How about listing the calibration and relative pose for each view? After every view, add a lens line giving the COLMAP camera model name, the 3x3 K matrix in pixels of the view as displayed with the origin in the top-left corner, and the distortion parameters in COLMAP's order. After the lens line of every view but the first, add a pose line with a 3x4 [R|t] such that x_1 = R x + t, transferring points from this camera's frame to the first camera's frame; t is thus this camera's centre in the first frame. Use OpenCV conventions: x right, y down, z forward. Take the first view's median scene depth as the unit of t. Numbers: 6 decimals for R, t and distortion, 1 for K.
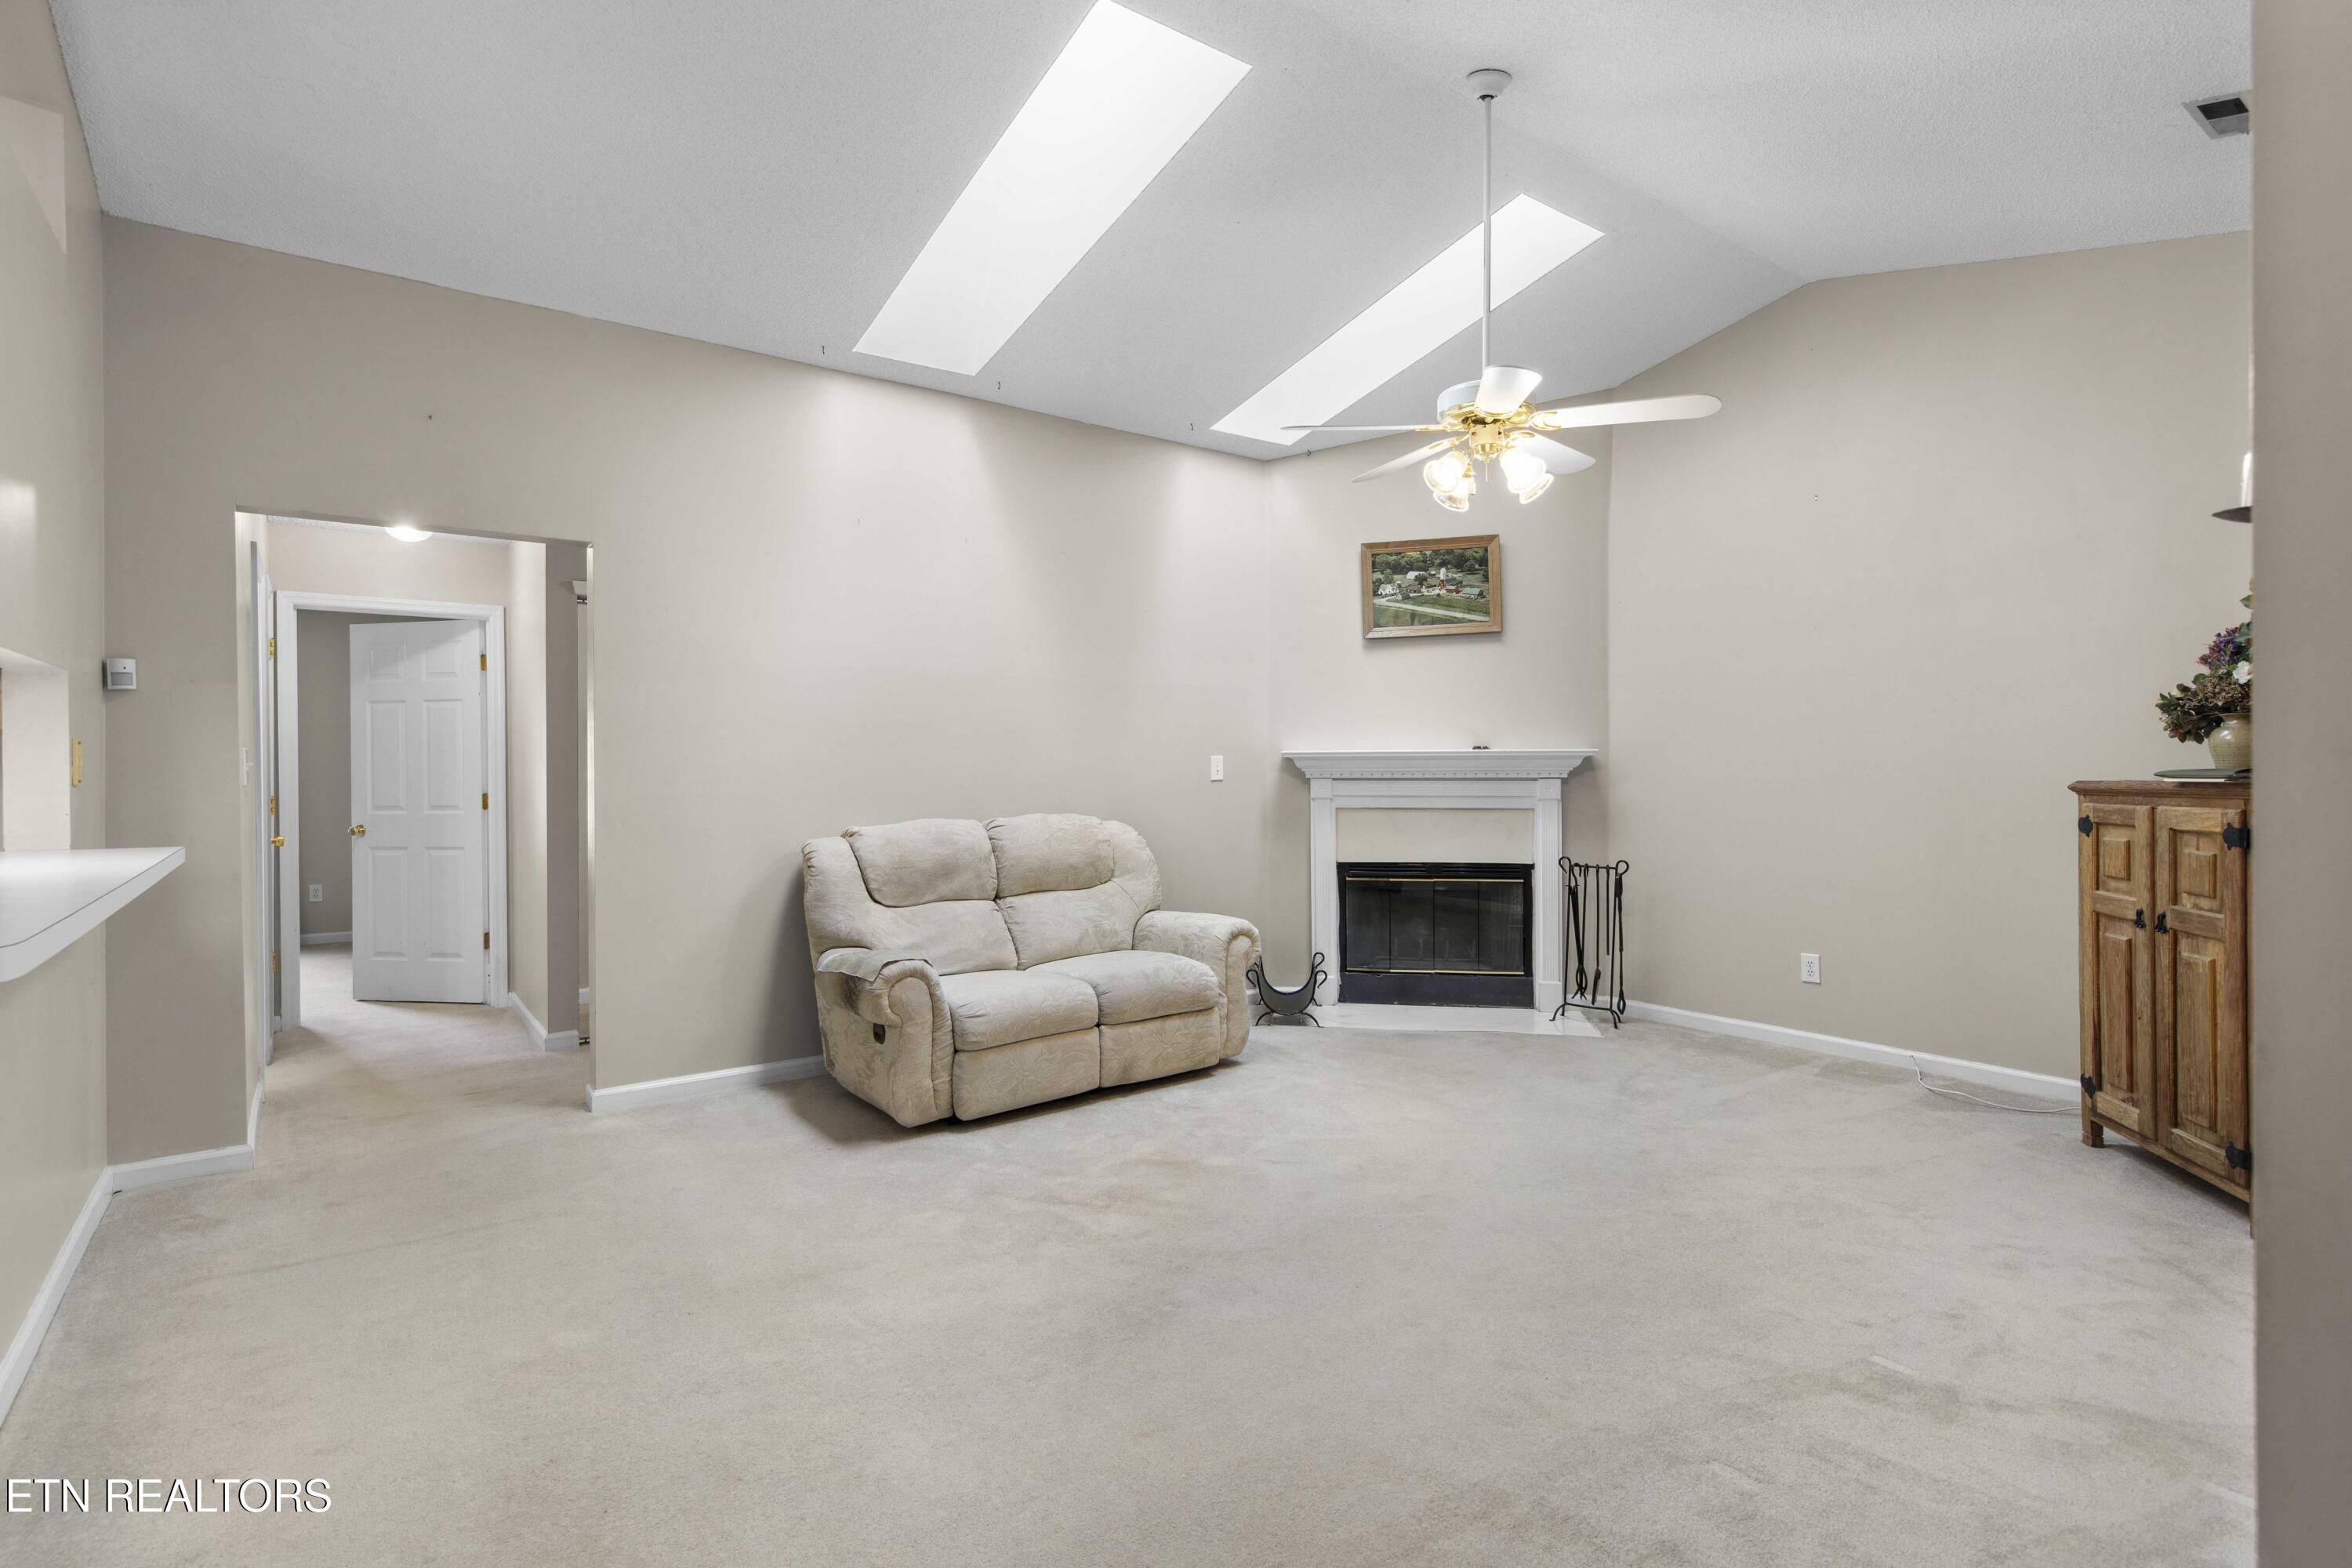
lens RADIAL K [[1132.9, 0, 1179.6], [0, 1132.9, 770.4], [0, 0, 1]] dist [0.003738, -0.000556]
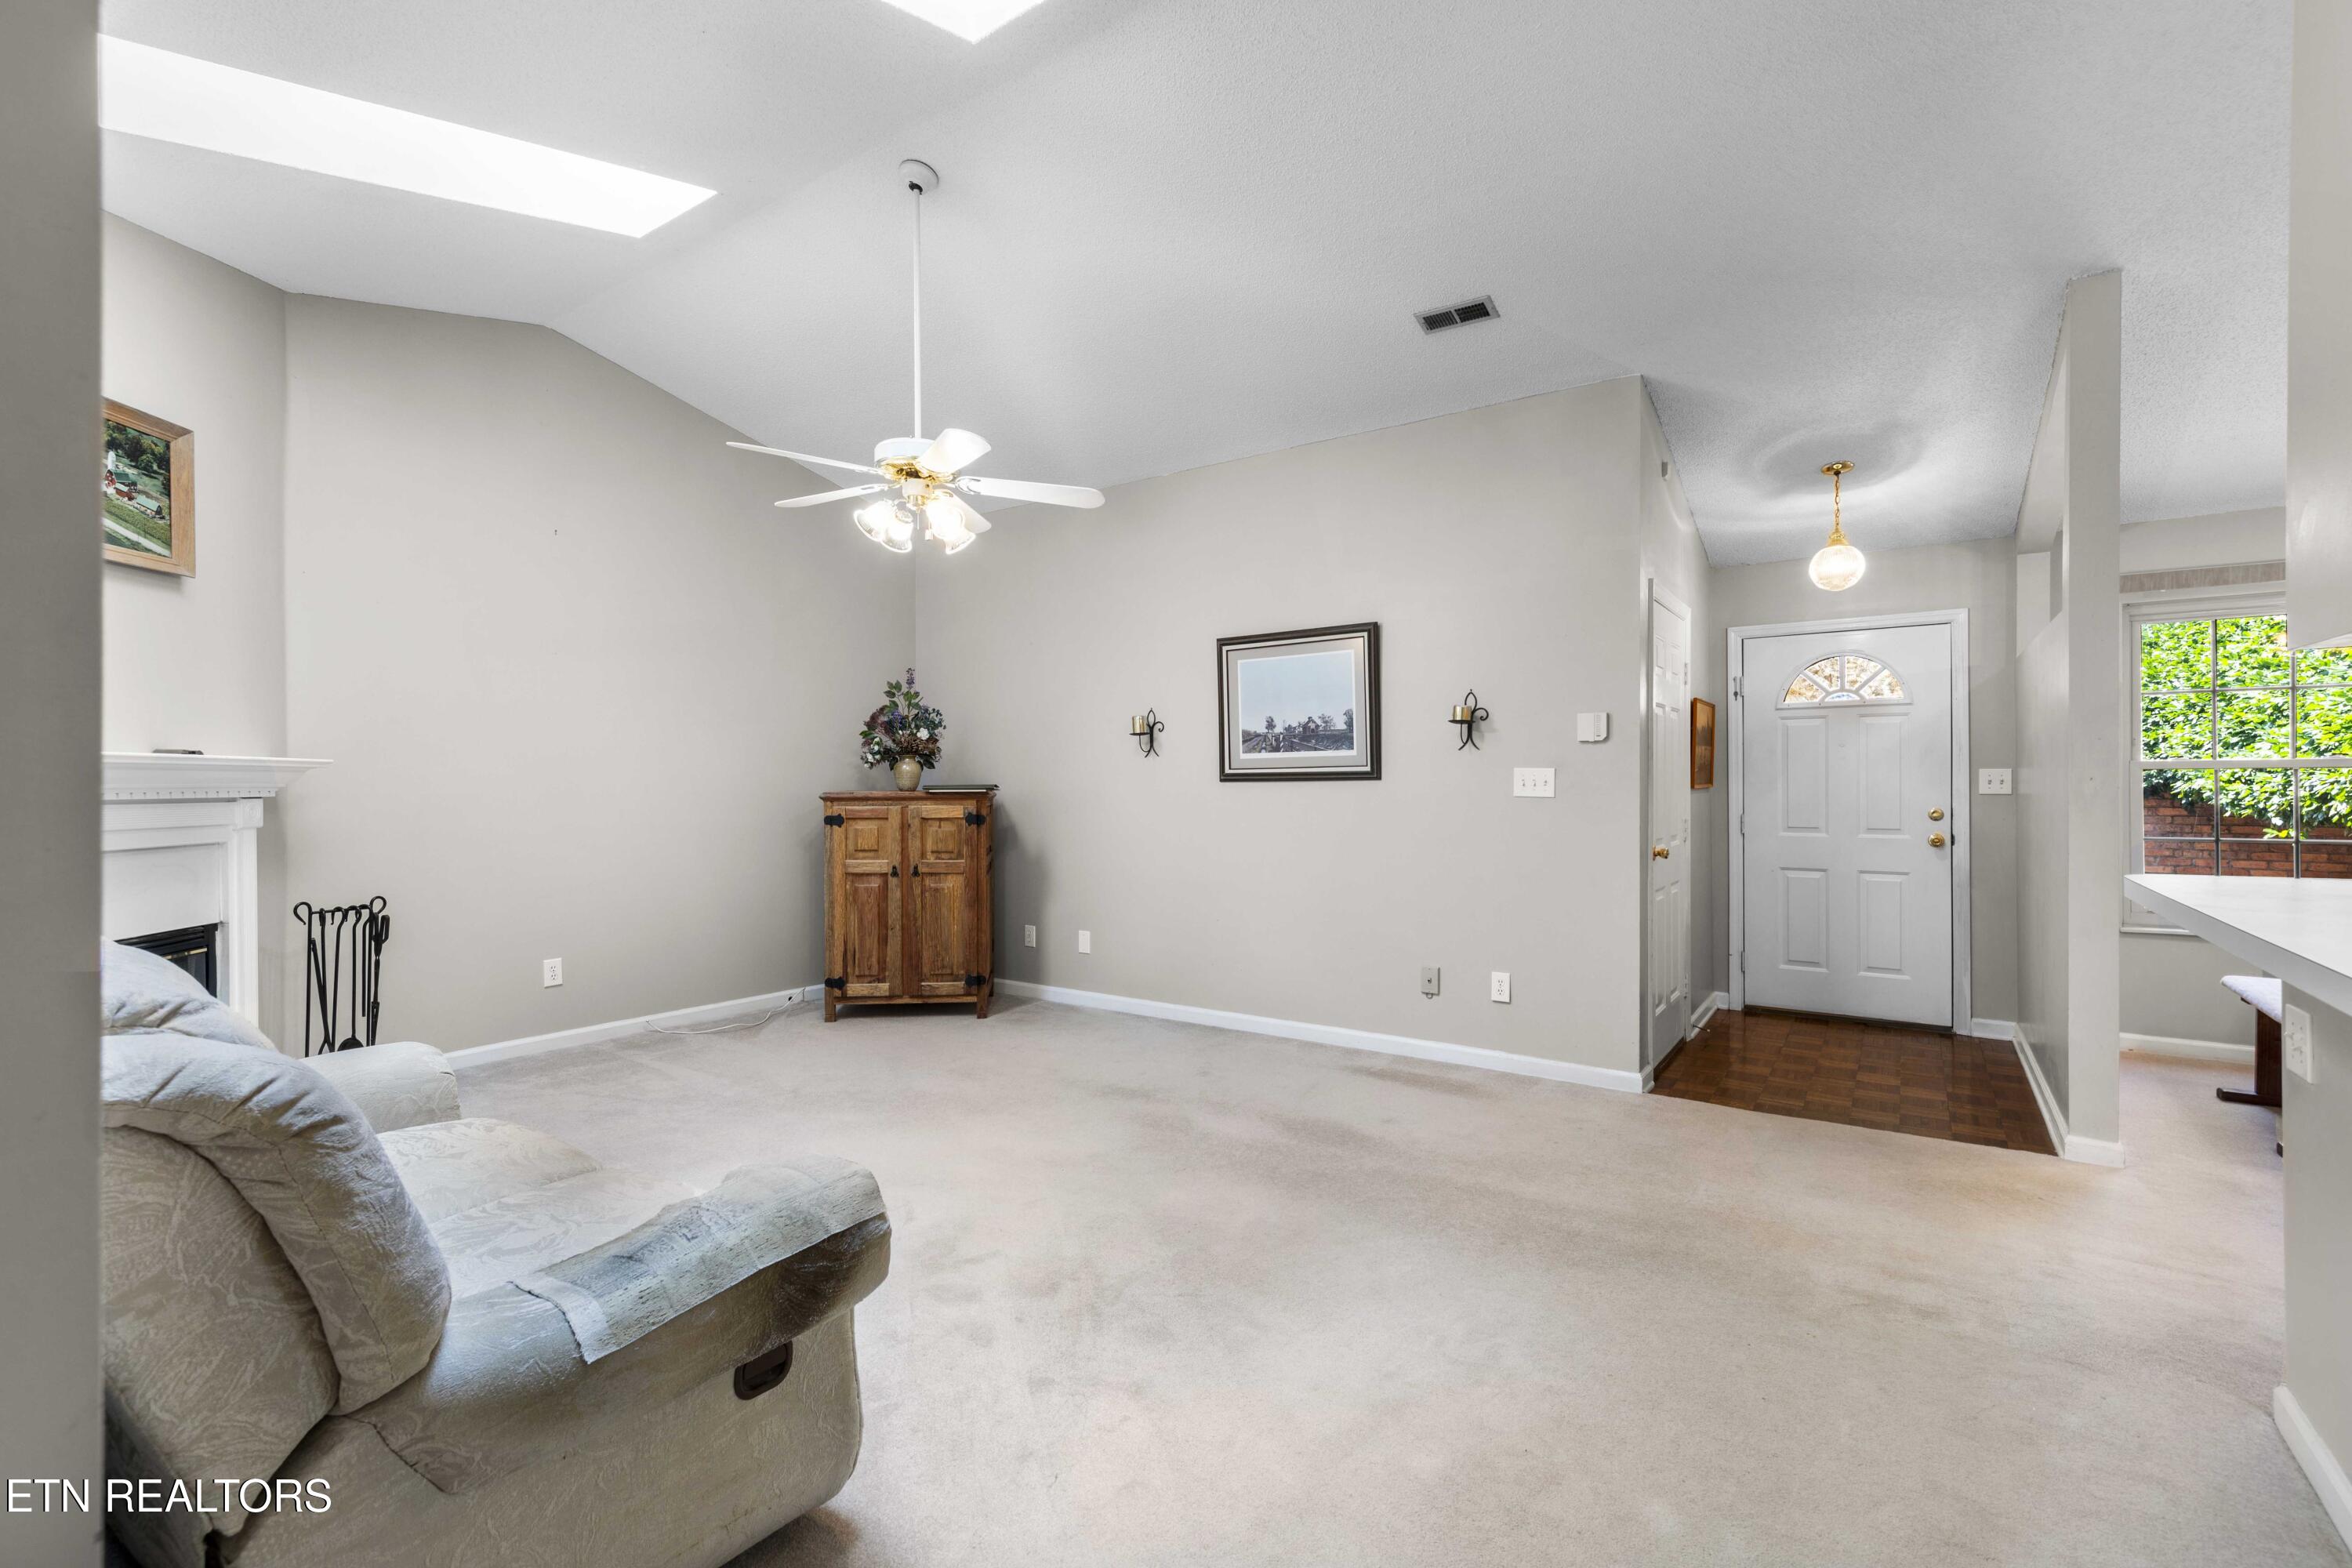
lens RADIAL K [[1031.4, 0, 1176.0], [0, 1031.4, 784.0], [0, 0, 1]] dist [0.001478, 0.000184]
pose [[-0.307512, 0.001308, 0.951543, -0.588602], [0.002308, 0.999997, -0.000629, -0.000590], [-0.951541, 0.002003, -0.307515, 0.803144]]
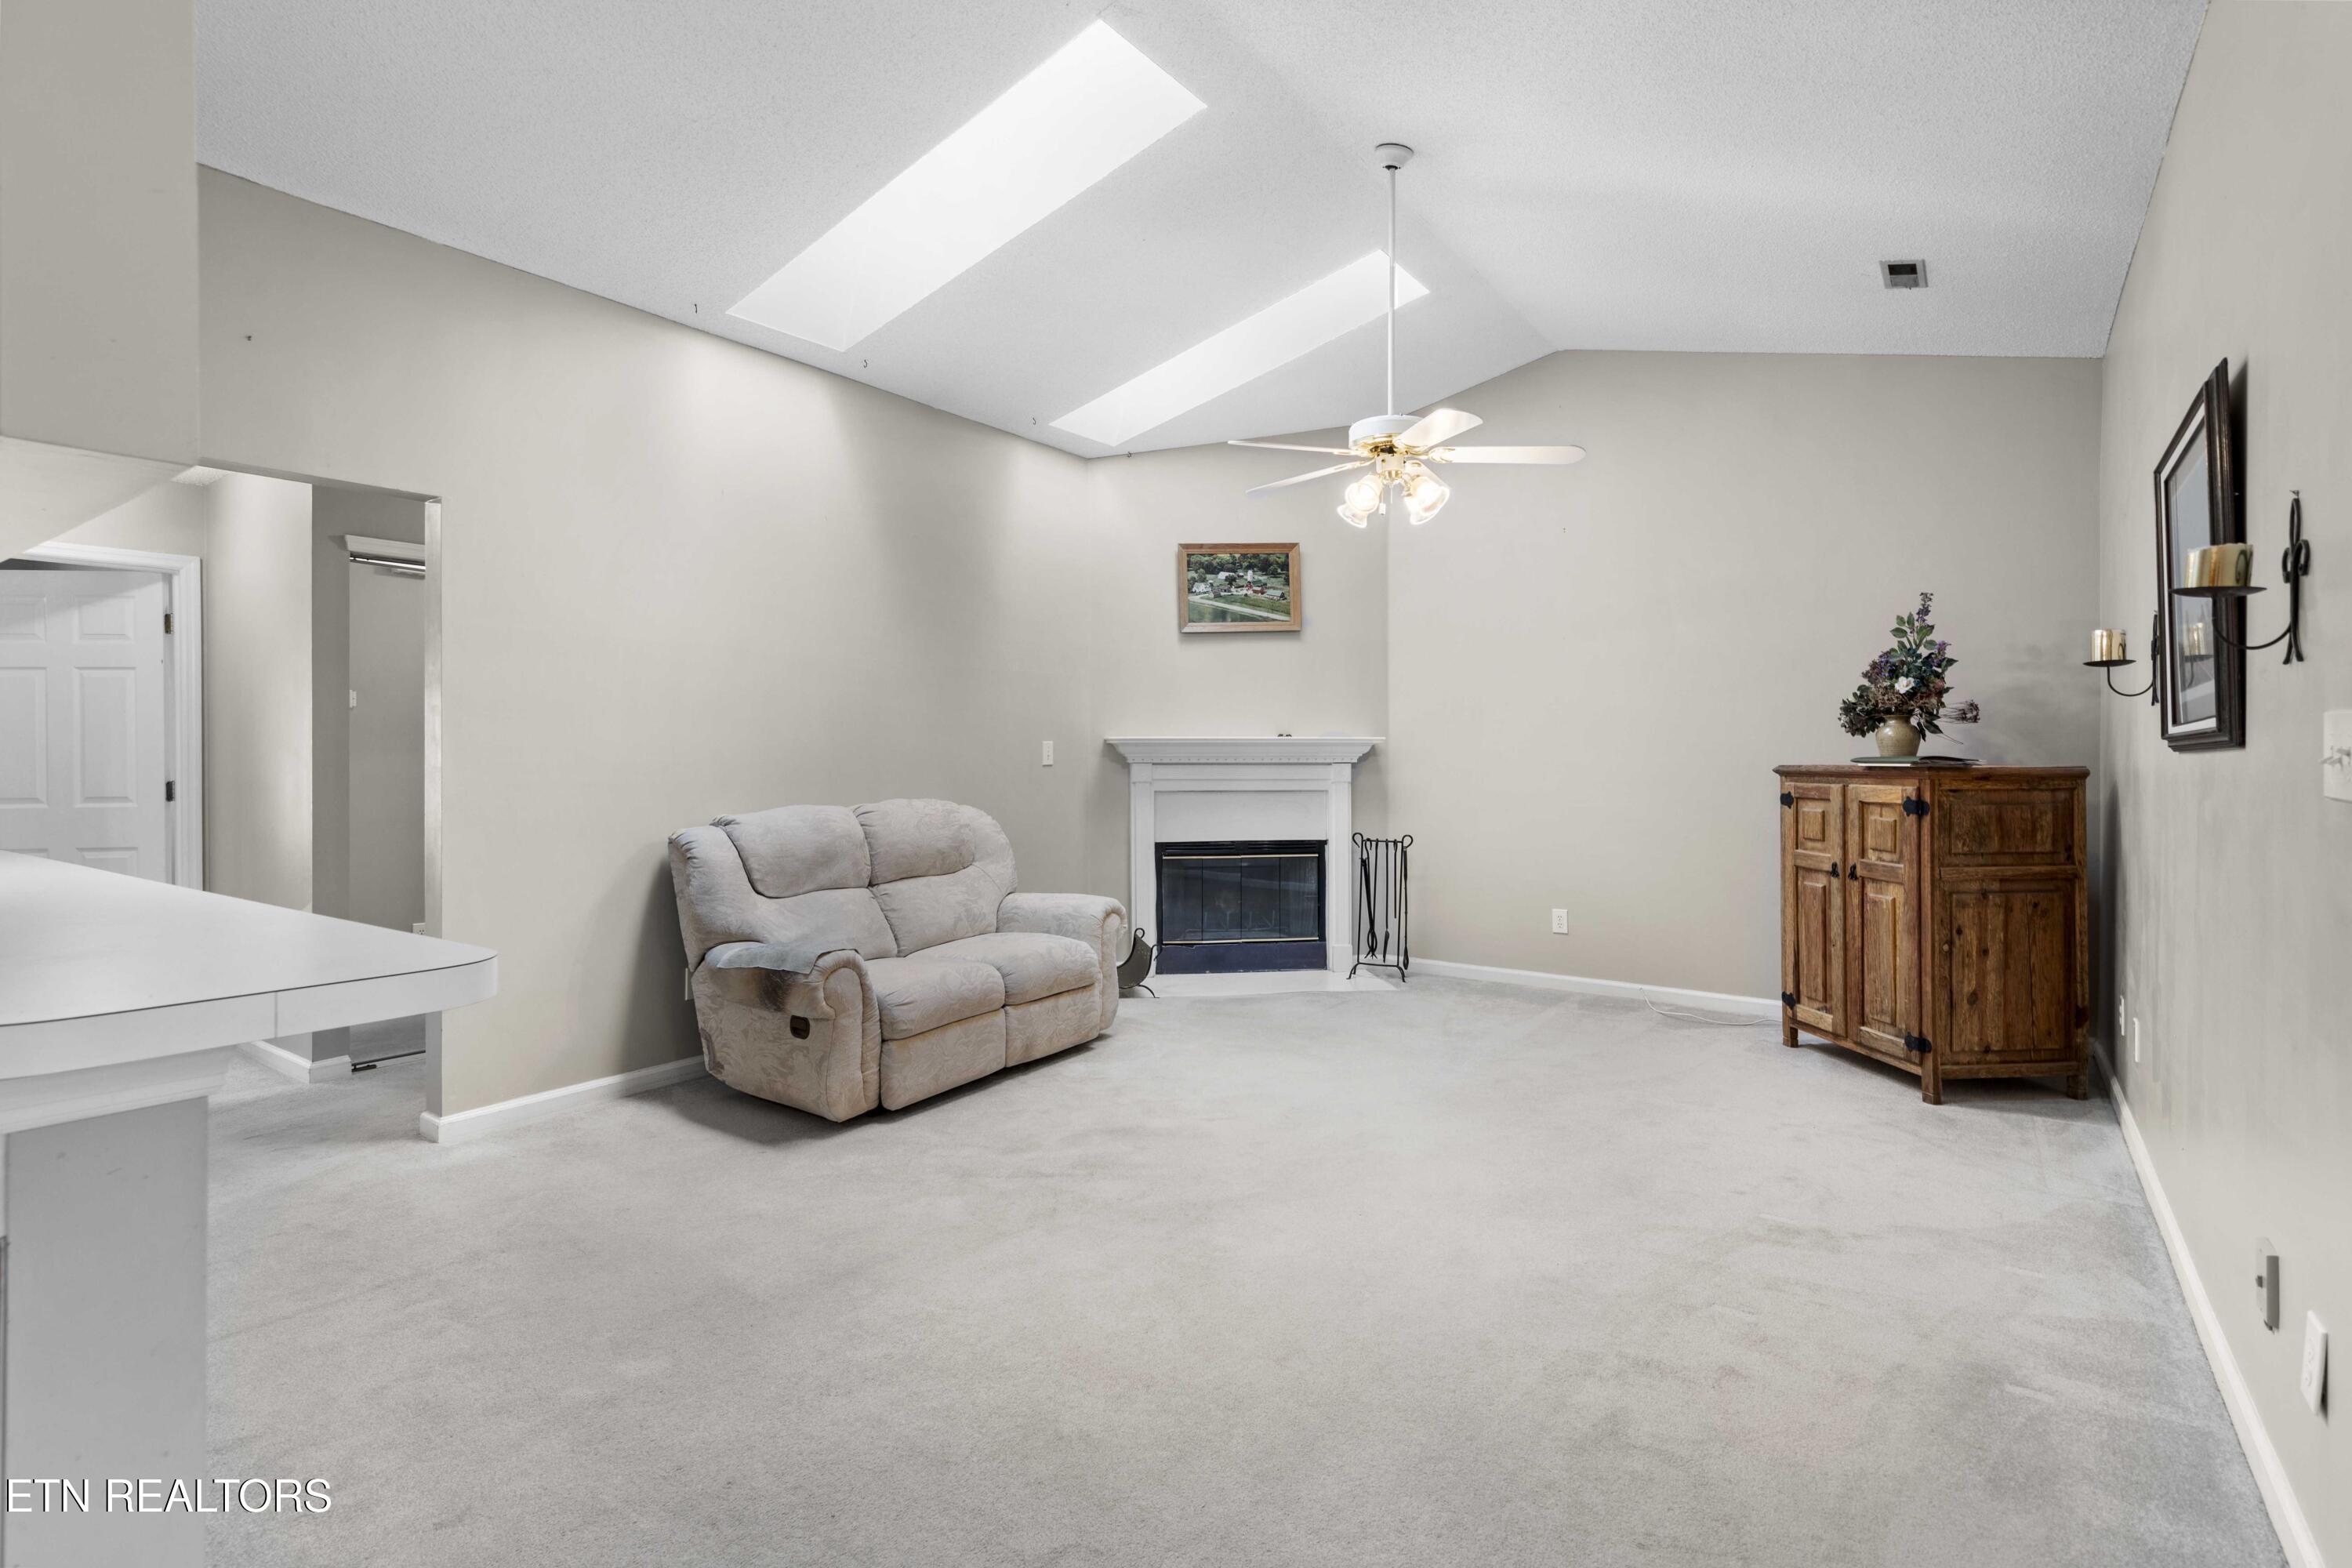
lens RADIAL K [[1117.8, 0, 1171.6], [0, 1117.8, 748.8], [0, 0, 1]] dist [0.001928, 0.000537]
pose [[0.952760, 0.003520, 0.303702, -0.211122], [-0.001985, 0.999984, -0.005365, -0.001121], [-0.303716, 0.004509, 0.952752, -0.003094]]
